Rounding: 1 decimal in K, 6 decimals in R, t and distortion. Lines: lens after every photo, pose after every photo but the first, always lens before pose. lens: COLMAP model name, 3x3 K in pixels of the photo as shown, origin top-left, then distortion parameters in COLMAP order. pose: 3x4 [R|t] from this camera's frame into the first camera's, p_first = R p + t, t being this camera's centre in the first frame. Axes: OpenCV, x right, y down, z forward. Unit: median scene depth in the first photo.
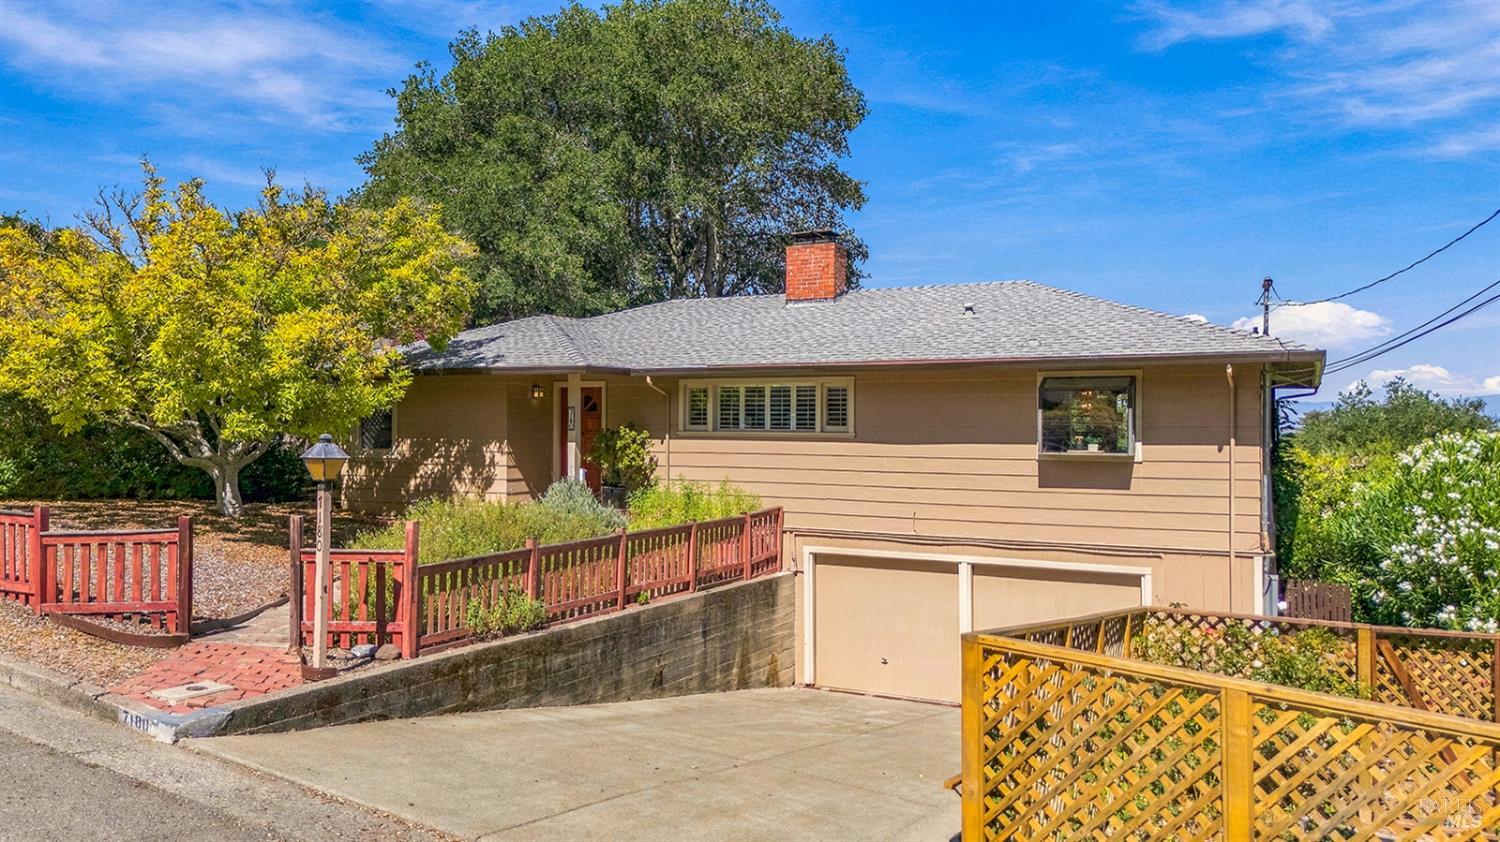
lens RADIAL K [[1123.4, 0, 754.6], [0, 1123.4, 417.2], [0, 0, 1]] dist [0.072510, -0.066369]
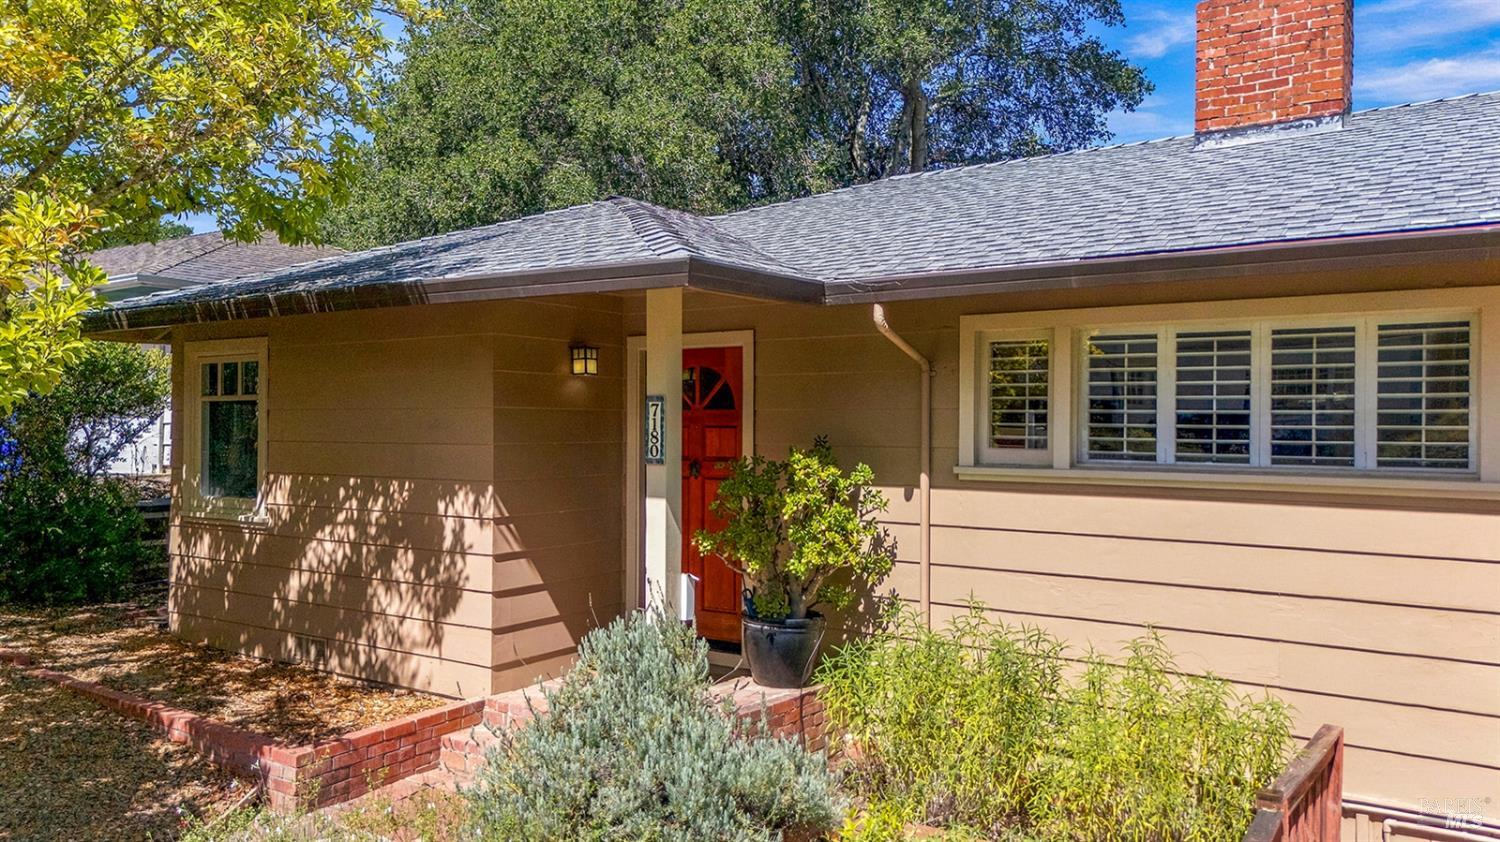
lens RADIAL K [[1123.4, 0, 754.6], [0, 1123.4, 417.2], [0, 0, 1]] dist [0.072510, -0.066369]
pose [[0.990725, -0.001290, -0.135879, -0.090044], [0.001394, 0.999999, 0.000668, -0.003154], [0.135878, -0.000851, 0.990725, 0.699470]]
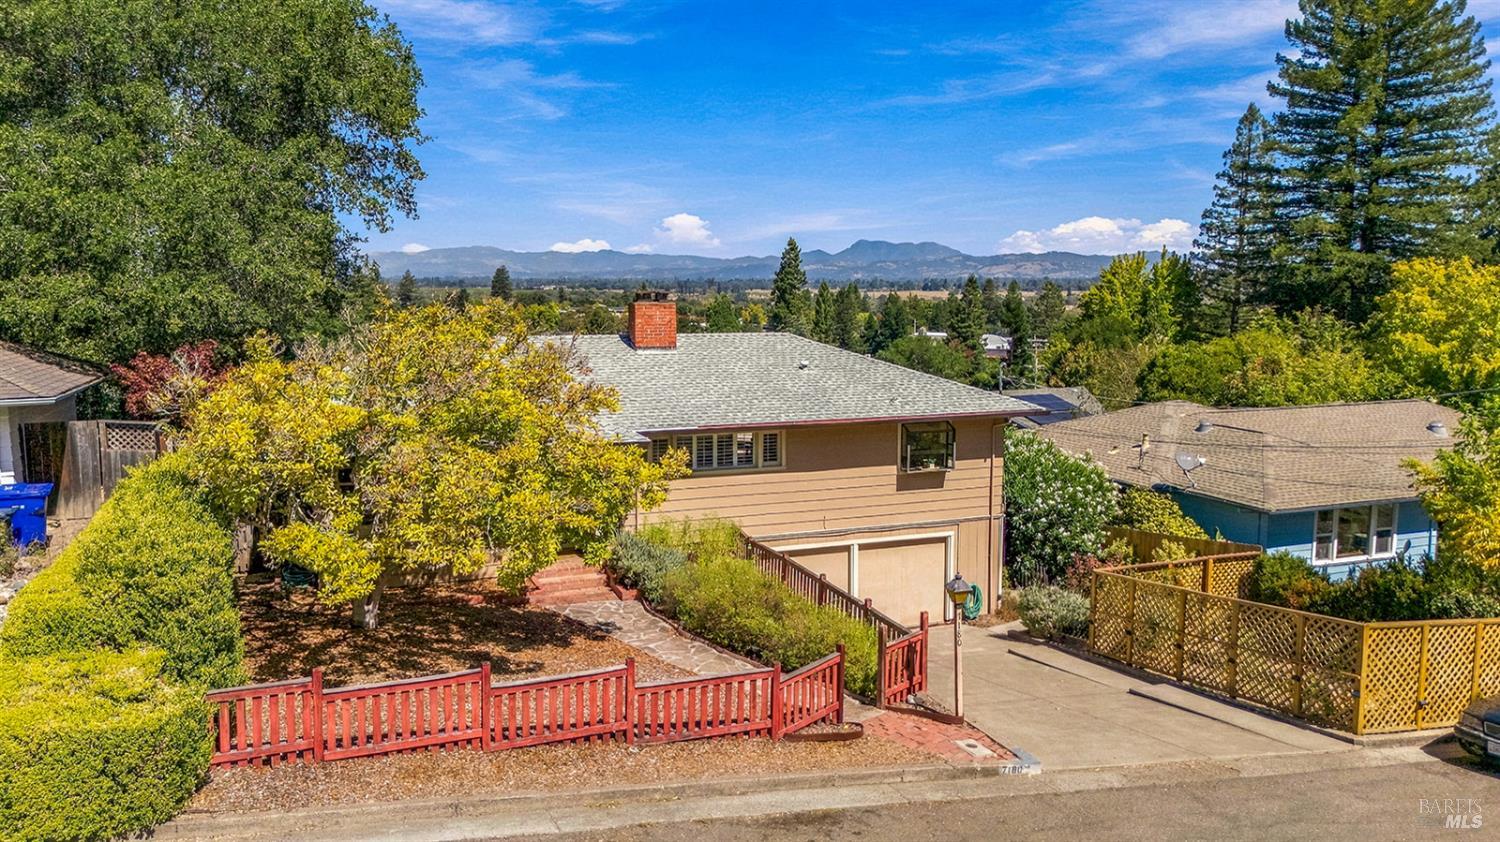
lens RADIAL K [[1123.4, 0, 754.6], [0, 1123.4, 417.2], [0, 0, 1]] dist [0.072510, -0.066369]
pose [[0.626150, -0.088935, 0.774614, -1.037577], [-0.003781, 0.993116, 0.117077, -0.215412], [-0.779693, -0.076237, 0.621504, 0.155878]]
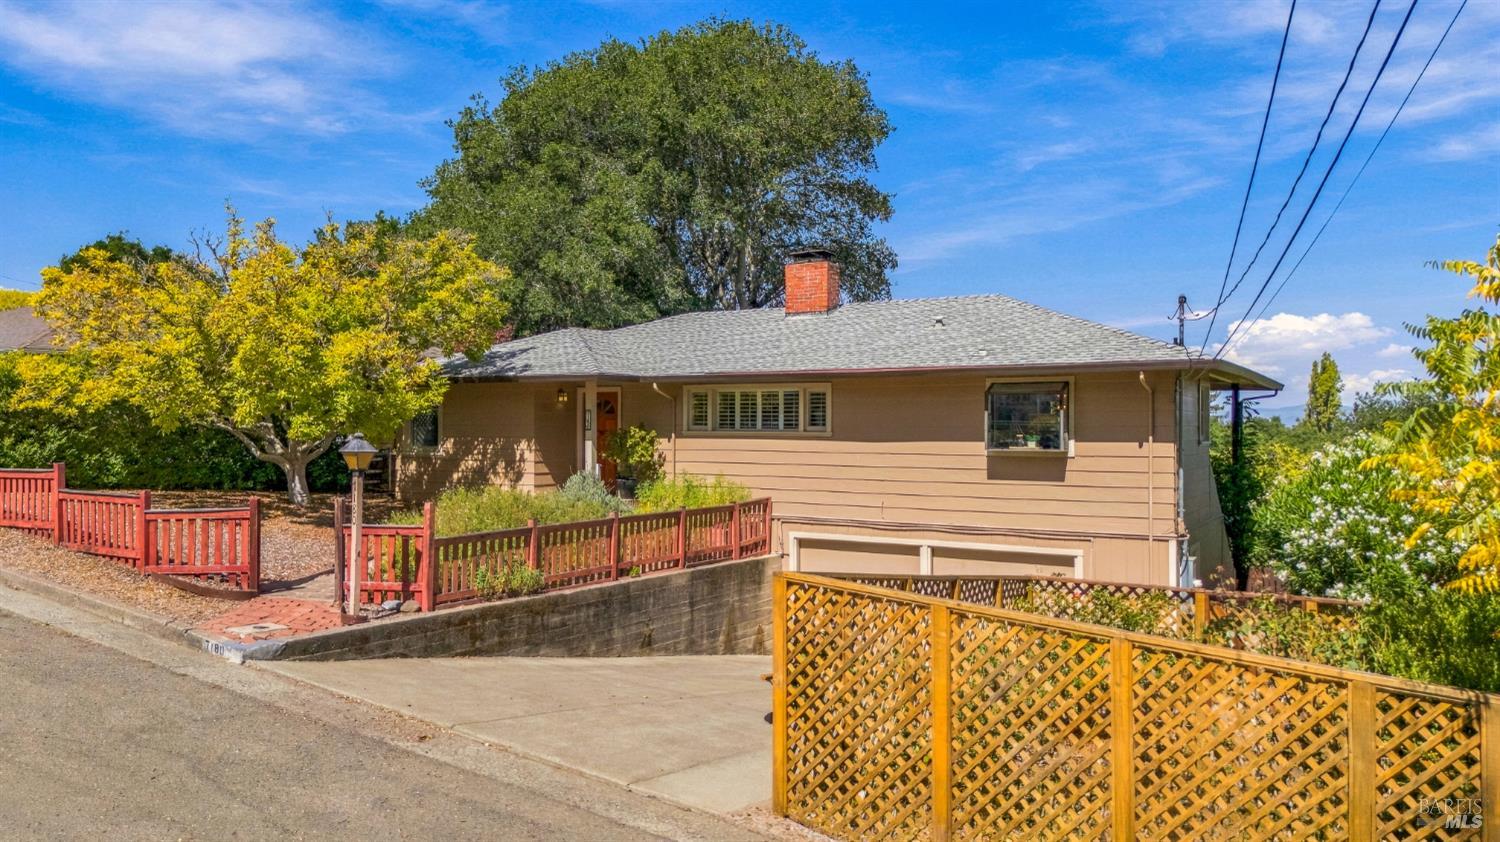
lens RADIAL K [[1123.4, 0, 754.6], [0, 1123.4, 417.2], [0, 0, 1]] dist [0.072510, -0.066369]
pose [[0.997922, -0.002563, -0.064389, 0.084463], [0.002534, 0.999997, -0.000535, -0.000685], [0.064390, 0.000371, 0.997925, -0.139505]]
